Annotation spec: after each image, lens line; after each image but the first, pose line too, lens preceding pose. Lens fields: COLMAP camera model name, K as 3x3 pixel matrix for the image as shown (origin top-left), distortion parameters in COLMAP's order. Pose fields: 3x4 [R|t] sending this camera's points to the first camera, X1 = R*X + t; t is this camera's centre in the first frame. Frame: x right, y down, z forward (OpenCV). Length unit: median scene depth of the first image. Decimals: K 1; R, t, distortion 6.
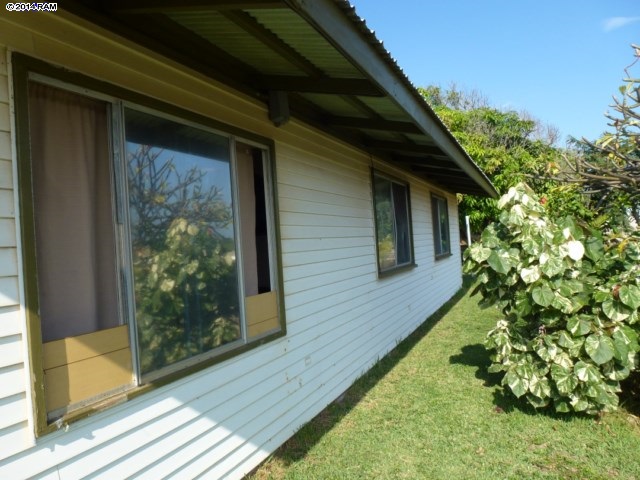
lens RADIAL K [[445.6, 0, 319.5], [0, 445.6, 241.7], [0, 0, 1]] dist [-0.026414, 0.001037]
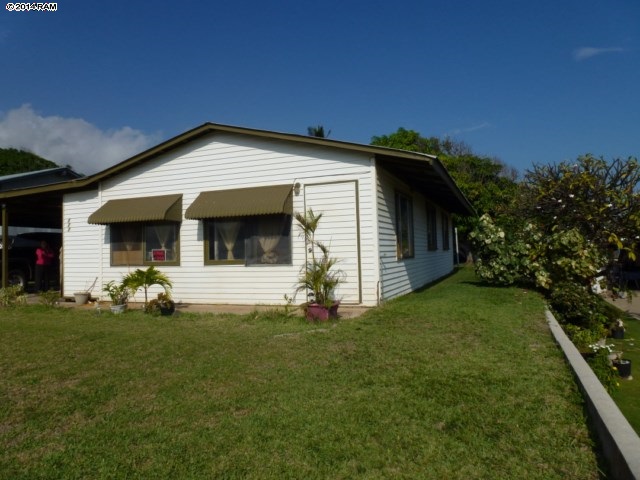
lens RADIAL K [[445.6, 0, 321.5], [0, 445.6, 239.7], [0, 0, 1]] dist [-0.026414, 0.001037]
pose [[0.997858, 0.037611, 0.053526, -0.198507], [-0.036033, 0.998896, -0.030137, 0.043483], [-0.054601, 0.028144, 0.998112, -0.470769]]
